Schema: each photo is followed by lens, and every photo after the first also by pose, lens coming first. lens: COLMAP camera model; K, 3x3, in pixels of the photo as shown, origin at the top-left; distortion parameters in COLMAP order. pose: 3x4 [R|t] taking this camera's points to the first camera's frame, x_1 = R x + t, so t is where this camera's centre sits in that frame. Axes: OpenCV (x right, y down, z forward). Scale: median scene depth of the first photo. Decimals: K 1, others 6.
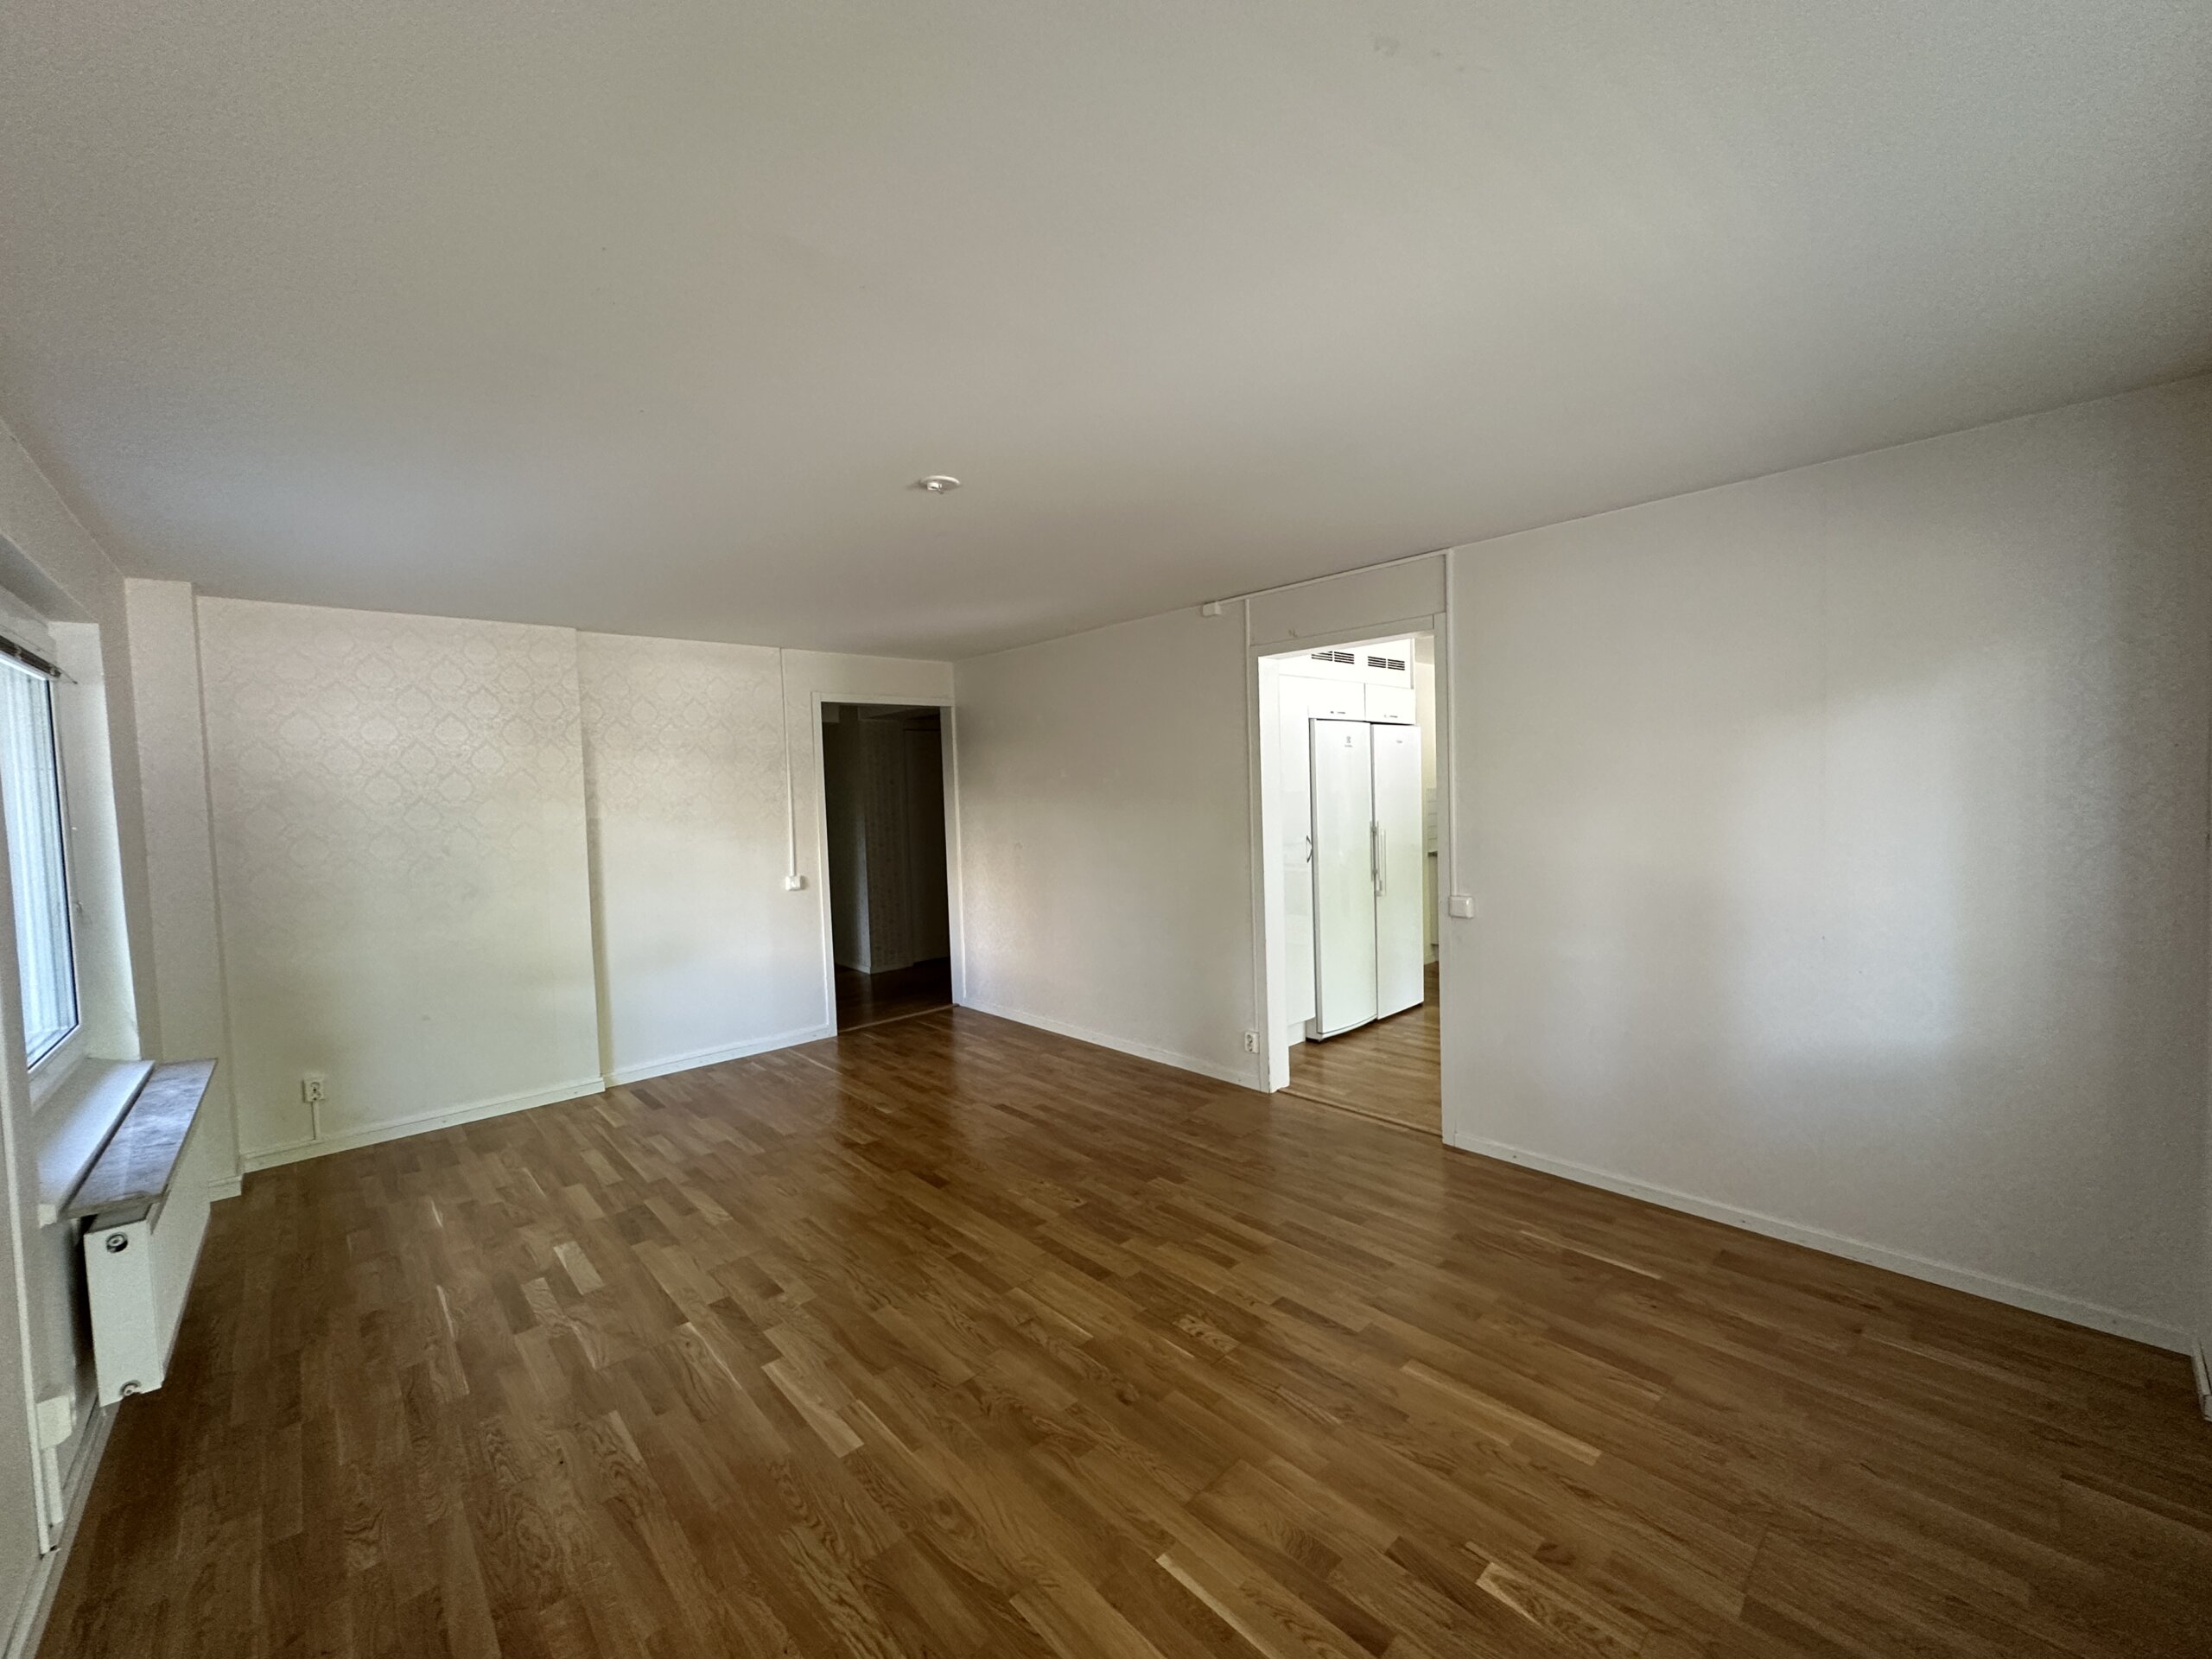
lens RADIAL K [[882.3, 0, 1106.0], [0, 882.3, 829.5], [0, 0, 1]] dist [0.006796, 0.000530]
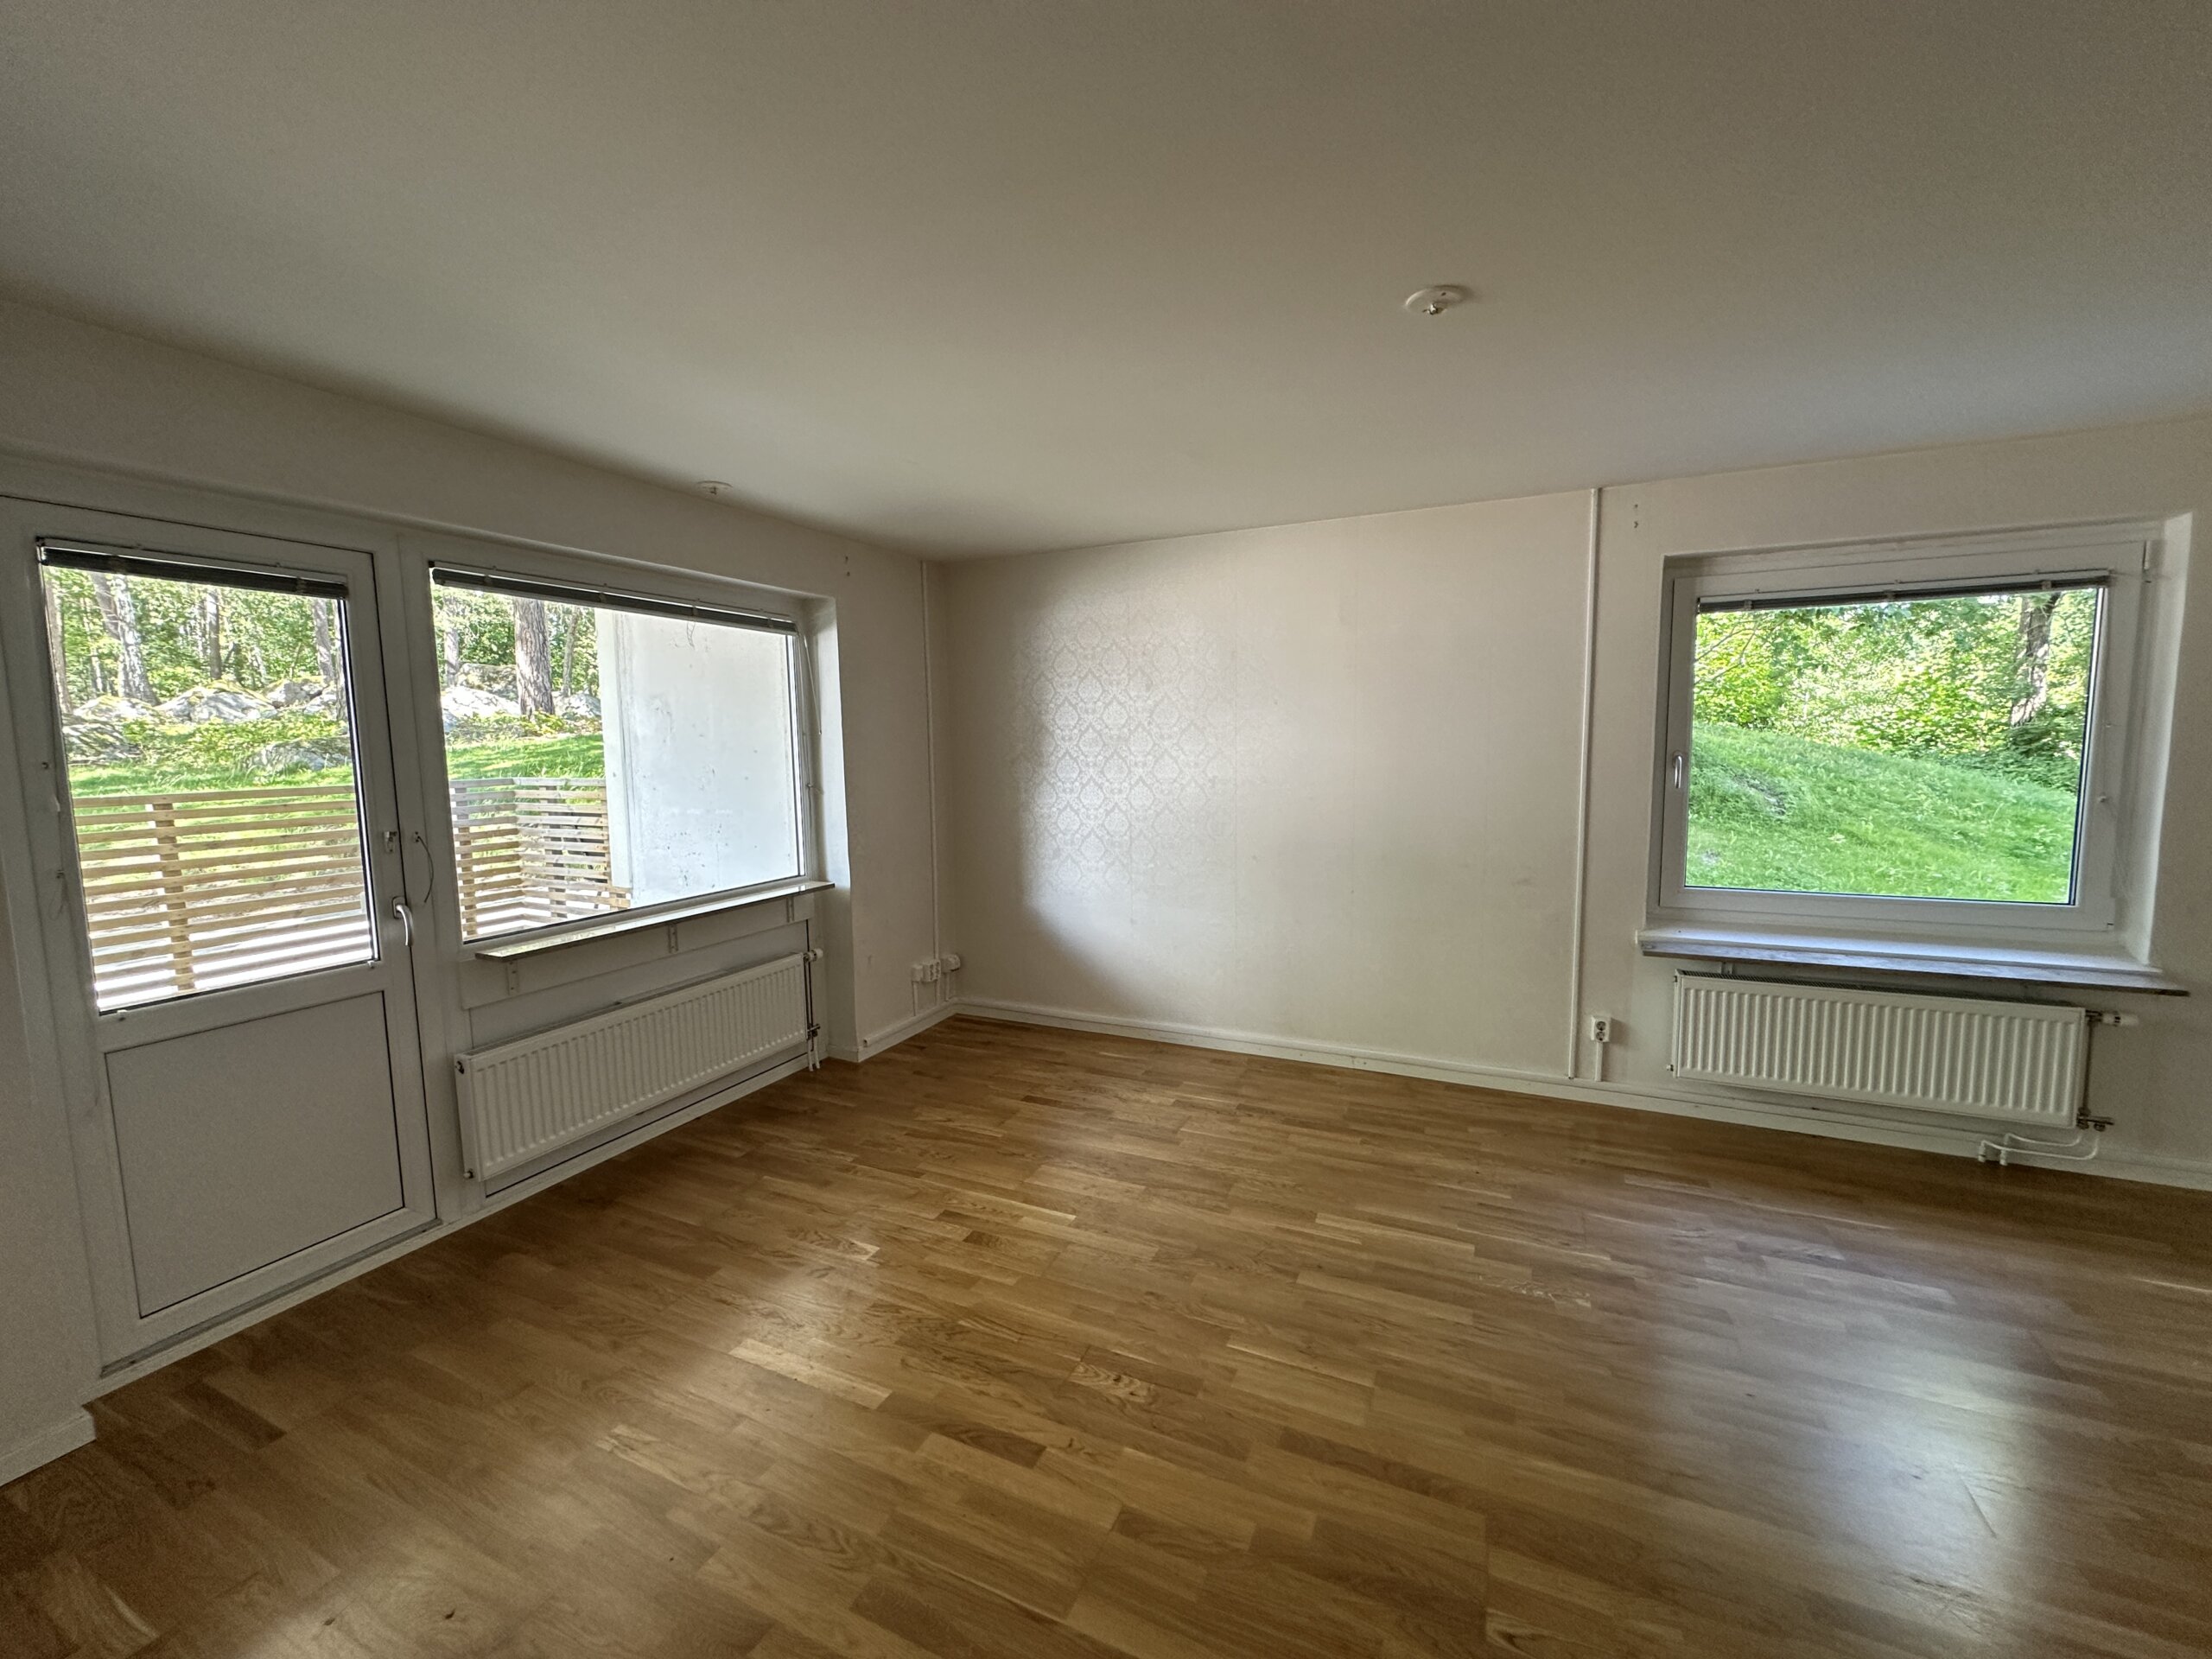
lens RADIAL K [[882.3, 0, 1106.0], [0, 882.3, 829.5], [0, 0, 1]] dist [0.006796, 0.000530]
pose [[-0.923970, 0.084964, -0.372908, 0.392882], [0.025795, 0.986636, 0.160883, -0.090845], [0.381594, 0.139031, -0.913814, 1.718537]]
